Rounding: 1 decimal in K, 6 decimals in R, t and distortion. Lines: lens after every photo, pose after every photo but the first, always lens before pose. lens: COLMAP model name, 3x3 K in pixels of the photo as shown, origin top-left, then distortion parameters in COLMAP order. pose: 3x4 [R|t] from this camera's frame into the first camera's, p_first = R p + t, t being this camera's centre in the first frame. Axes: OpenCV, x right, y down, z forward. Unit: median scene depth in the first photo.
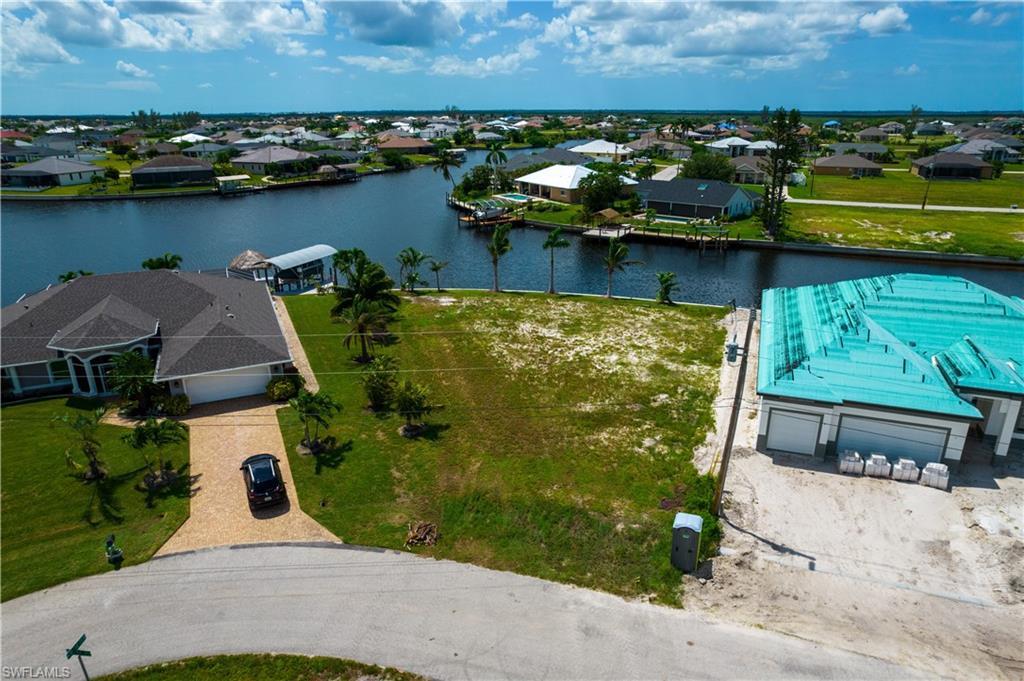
lens RADIAL K [[653.5, 0, 513.9], [0, 653.5, 338.9], [0, 0, 1]] dist [-0.075453, 0.068150]
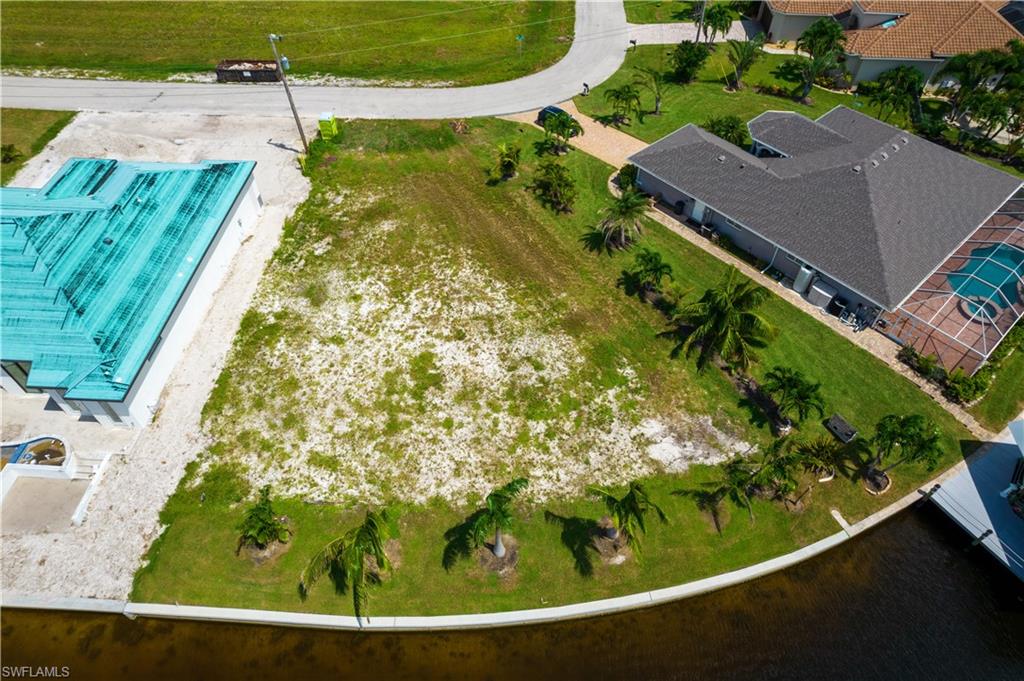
lens RADIAL K [[653.5, 0, 513.9], [0, 653.5, 338.9], [0, 0, 1]] dist [-0.075453, 0.068150]
pose [[-0.954447, 0.222523, -0.198782, 0.173346], [-0.100510, 0.387499, 0.916374, -0.926136], [0.280942, 0.894610, -0.347482, 1.667760]]
